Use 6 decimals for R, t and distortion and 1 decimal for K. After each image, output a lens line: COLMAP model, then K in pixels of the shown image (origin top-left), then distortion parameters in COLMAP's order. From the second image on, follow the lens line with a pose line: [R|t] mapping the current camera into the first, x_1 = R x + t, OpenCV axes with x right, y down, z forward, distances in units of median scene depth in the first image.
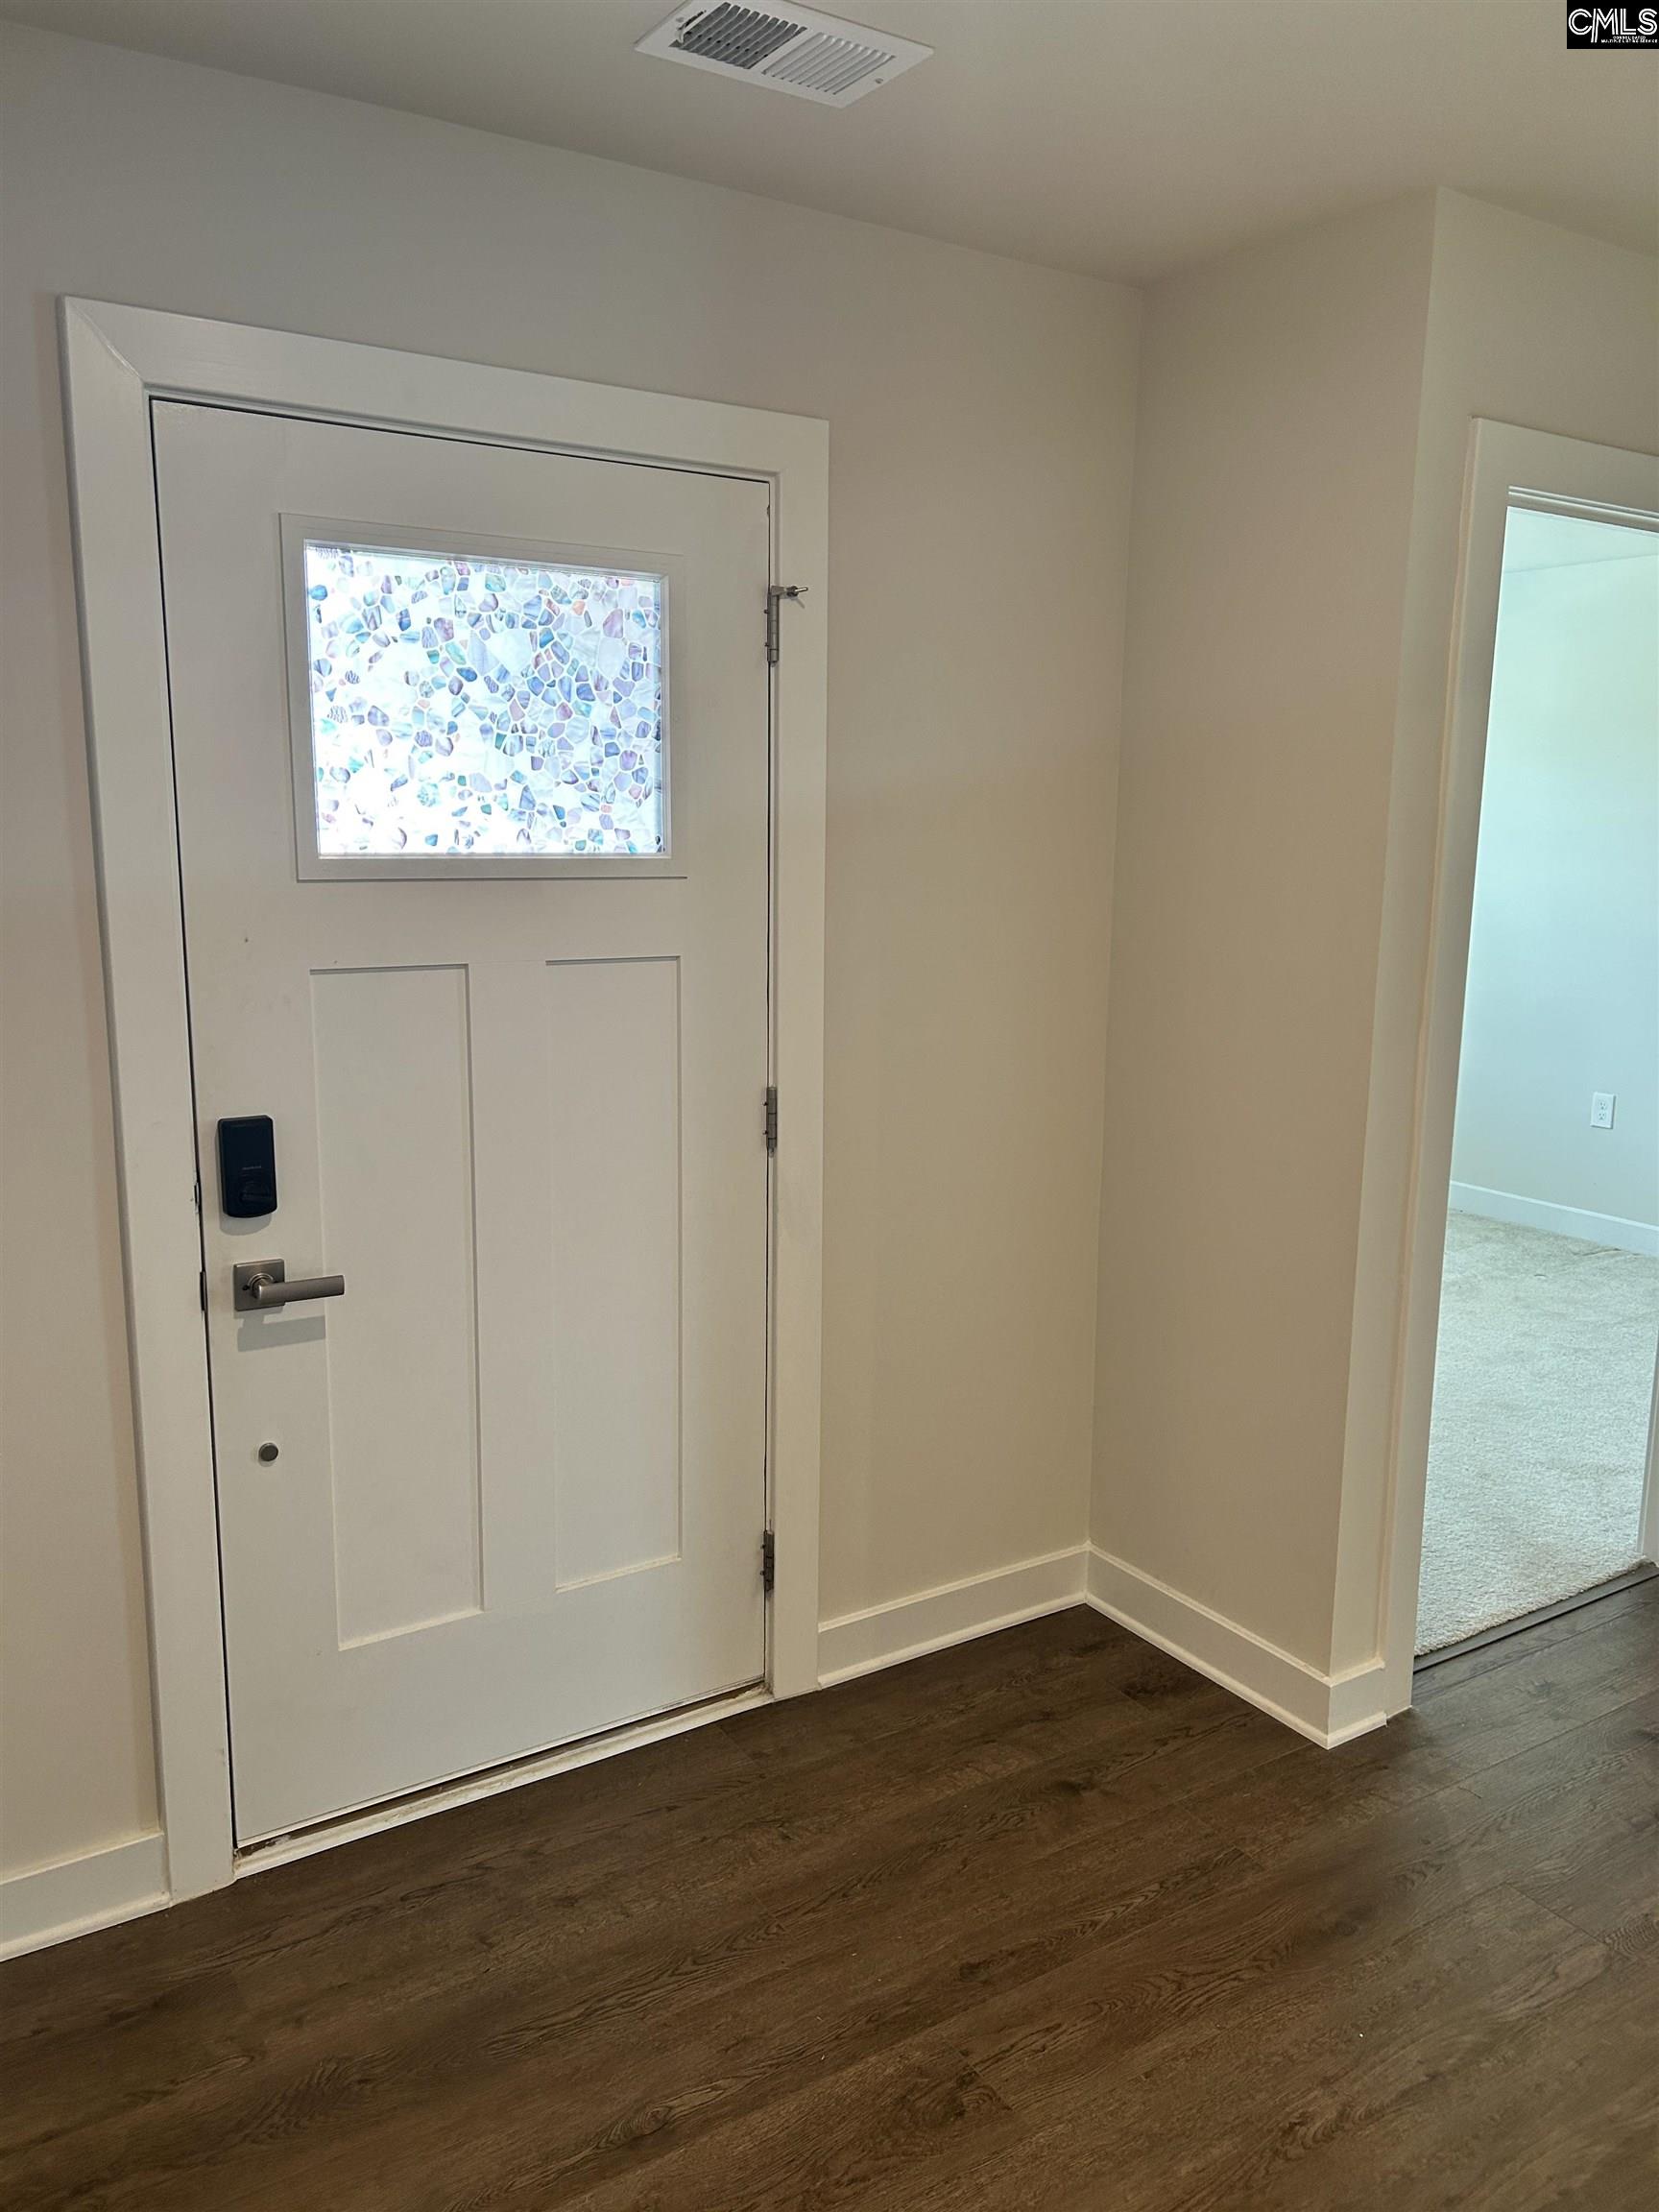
lens RADIAL K [[1653.3, 0, 831.5], [0, 1653.3, 1121.2], [0, 0, 1]] dist [0.054989, -0.064579]
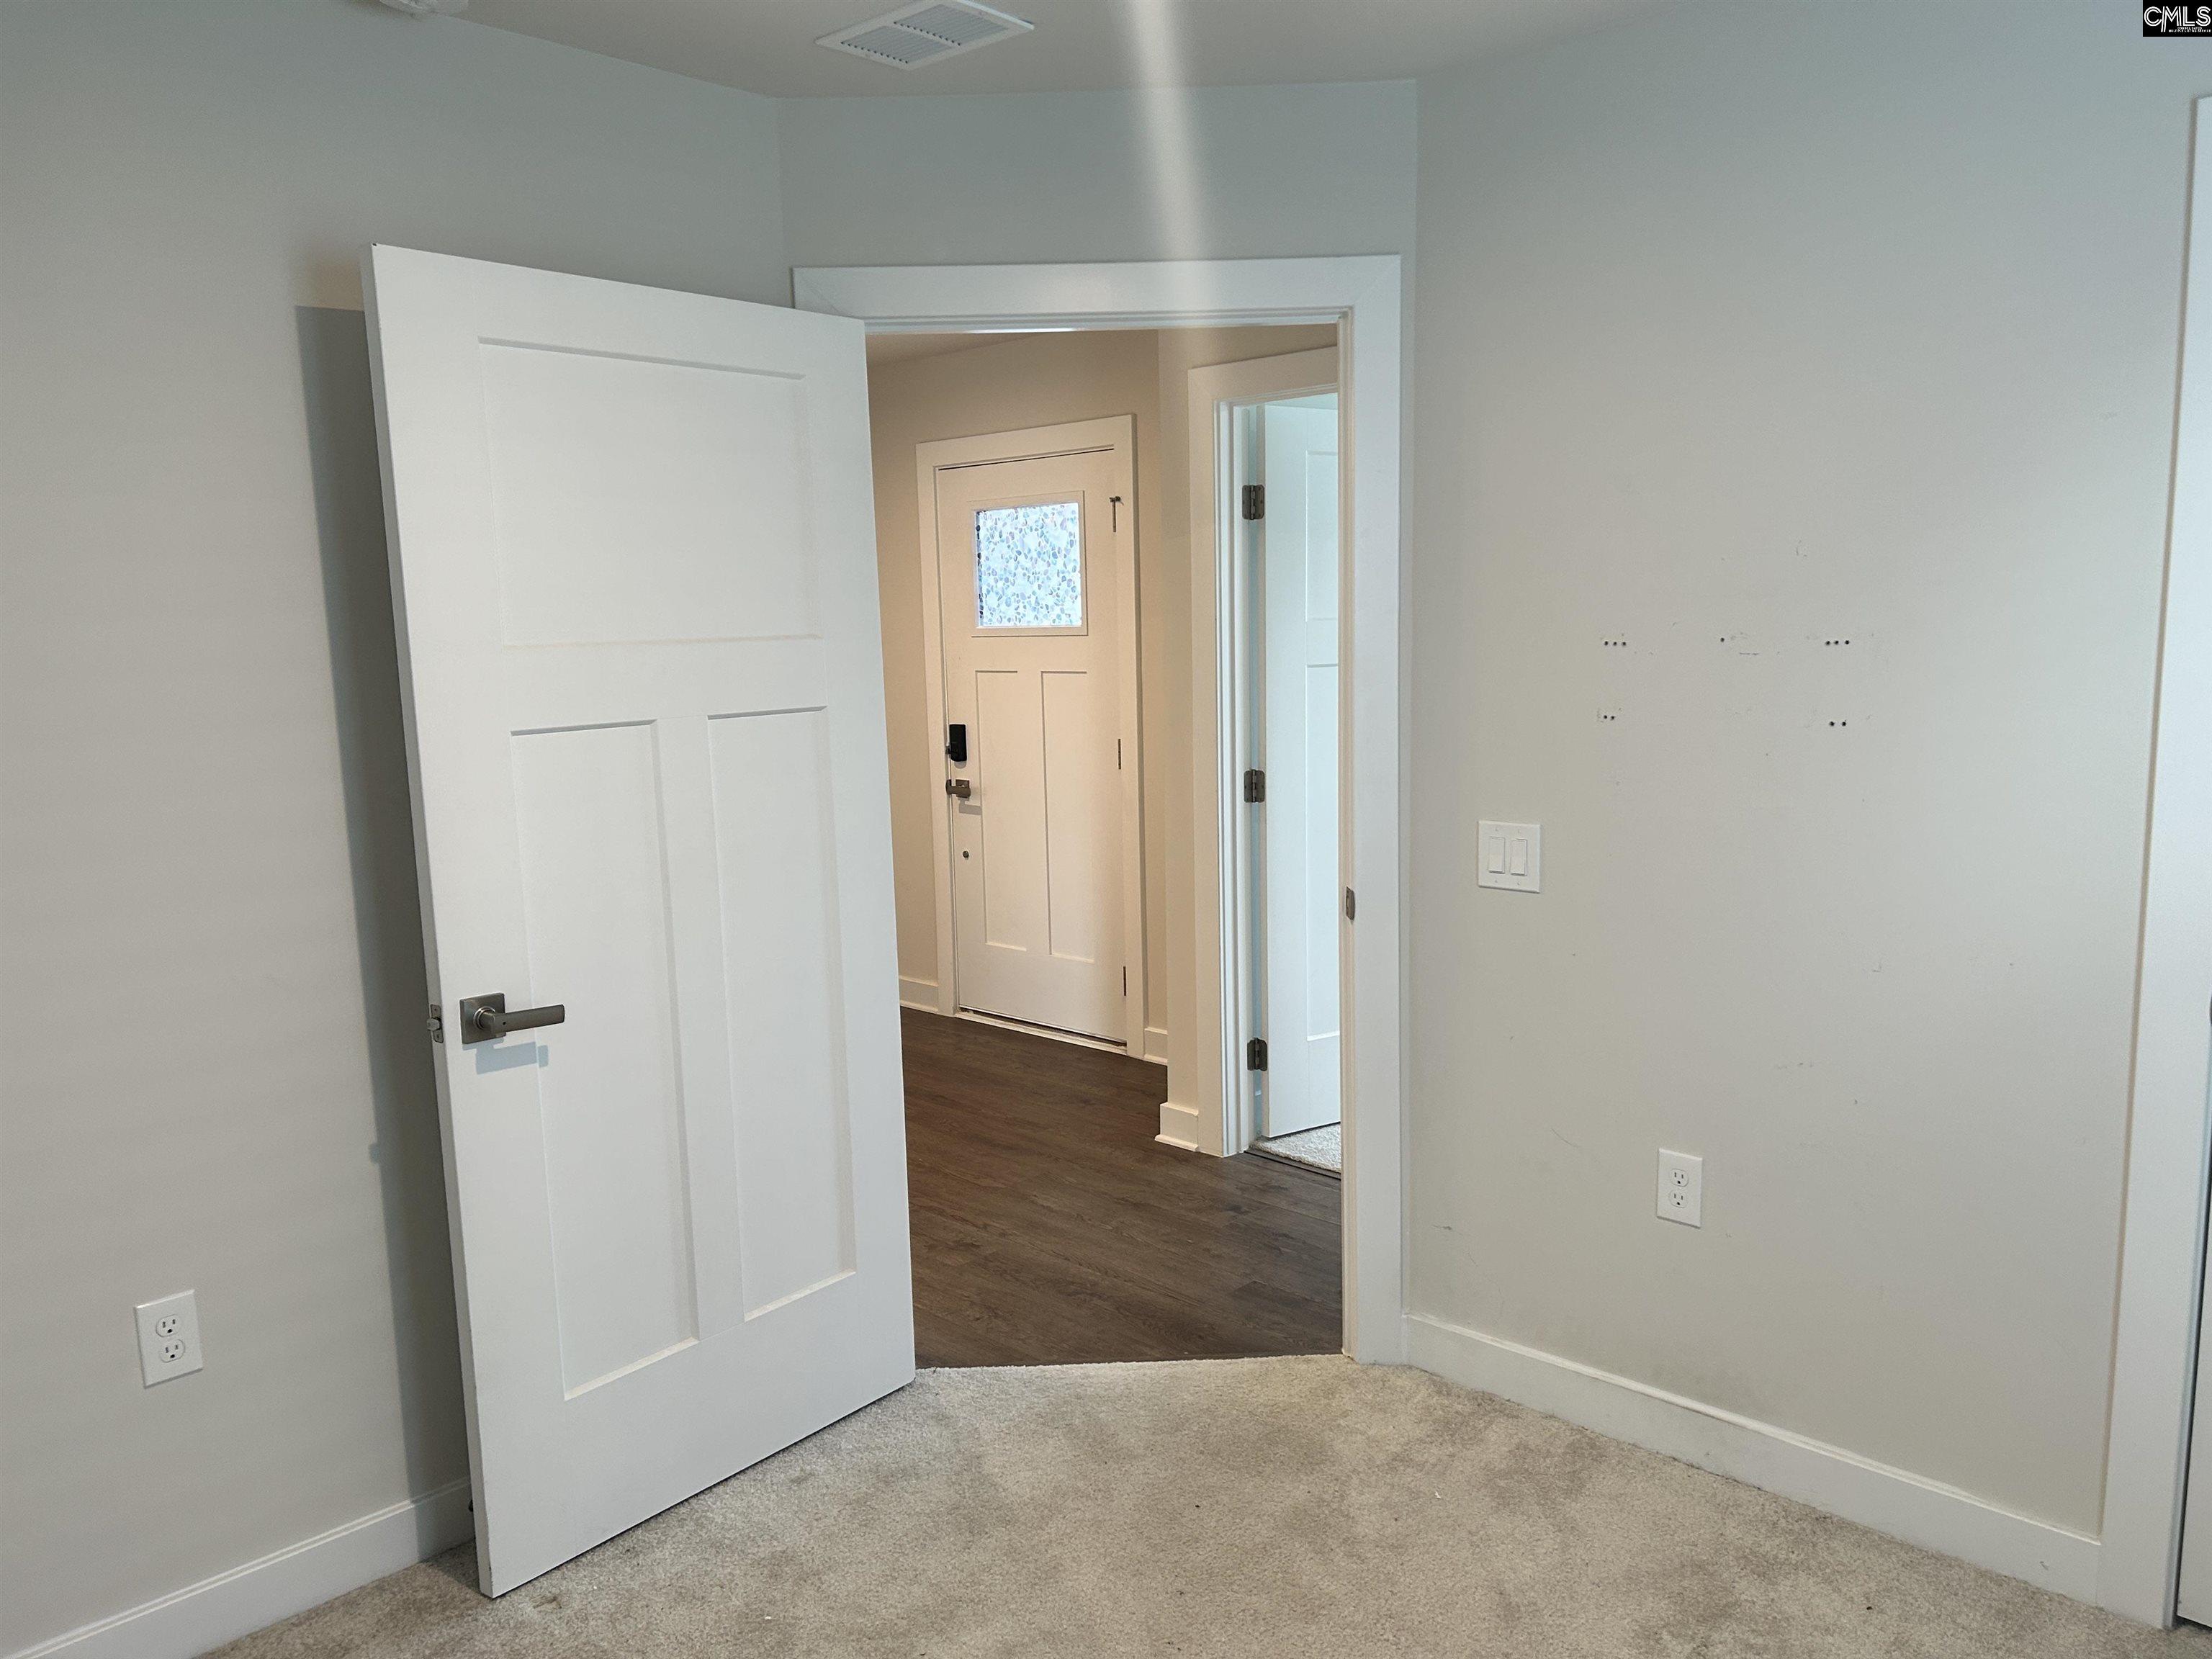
lens RADIAL K [[1653.3, 0, 1112.0], [0, 1653.3, 869.7], [0, 0, 1]] dist [0.054989, -0.064579]
pose [[0.220179, 0.133909, -0.966224, 2.181595], [-0.150536, 0.983331, 0.101976, -0.076033], [0.963774, 0.122999, 0.236667, 0.593298]]
